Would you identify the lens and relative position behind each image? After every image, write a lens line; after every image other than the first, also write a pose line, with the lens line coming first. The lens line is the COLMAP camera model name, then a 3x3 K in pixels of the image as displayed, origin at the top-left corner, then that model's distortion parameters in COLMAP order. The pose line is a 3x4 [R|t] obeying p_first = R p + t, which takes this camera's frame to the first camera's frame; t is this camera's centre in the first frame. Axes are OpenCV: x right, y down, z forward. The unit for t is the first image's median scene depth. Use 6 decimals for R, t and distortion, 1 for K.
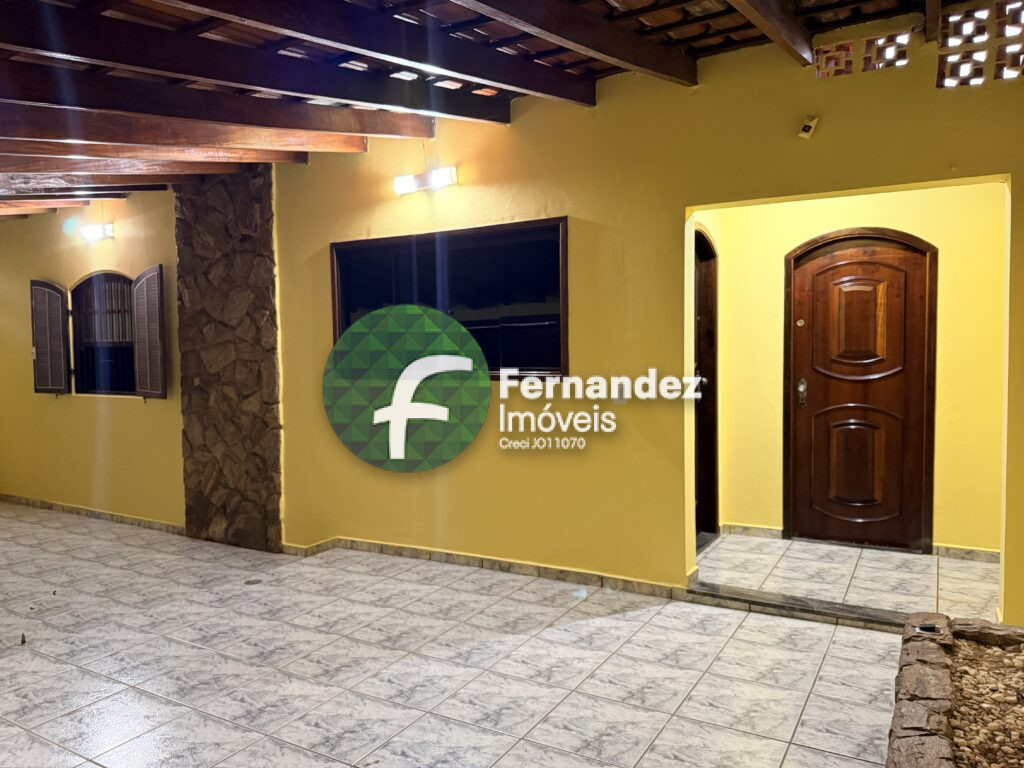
lens RADIAL K [[722.5, 0, 513.2], [0, 722.5, 387.9], [0, 0, 1]] dist [0.069382, -0.113314]
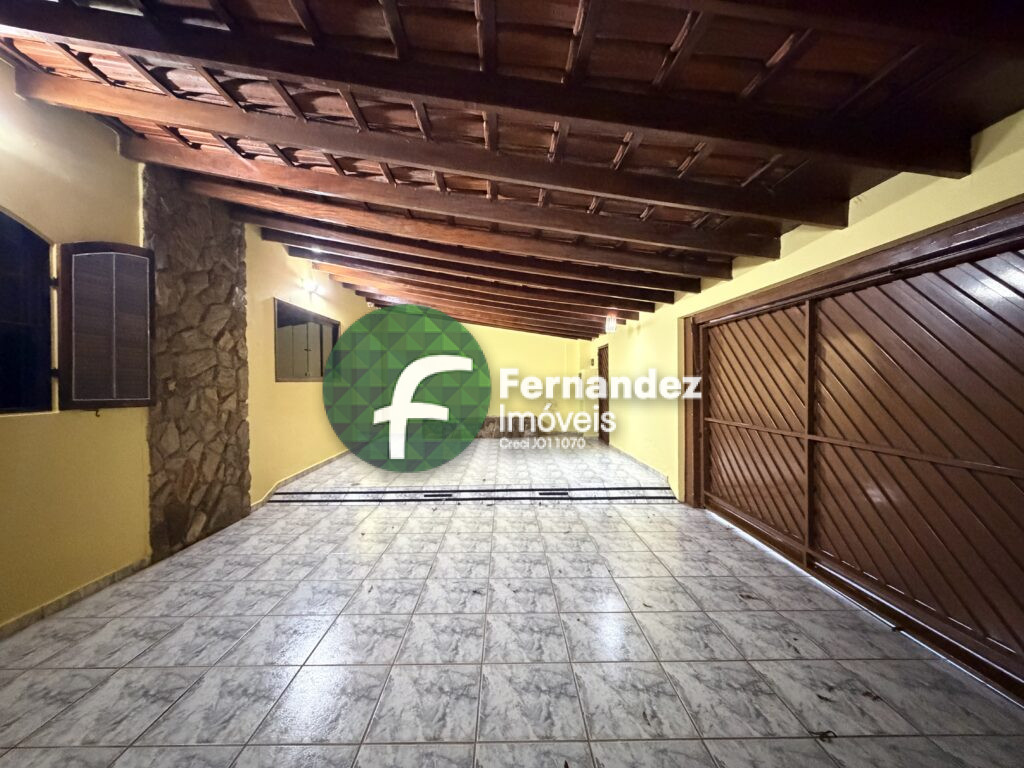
lens RADIAL K [[408.3, 0, 512.0], [0, 408.3, 384.0], [0, 0, 1]] dist [-0.000574, 0.000118]
pose [[-0.519981, 0.012486, 0.854087, -1.914282], [0.055950, 0.998244, 0.019470, 0.005691], [-0.852344, 0.057911, -0.519766, 1.539042]]
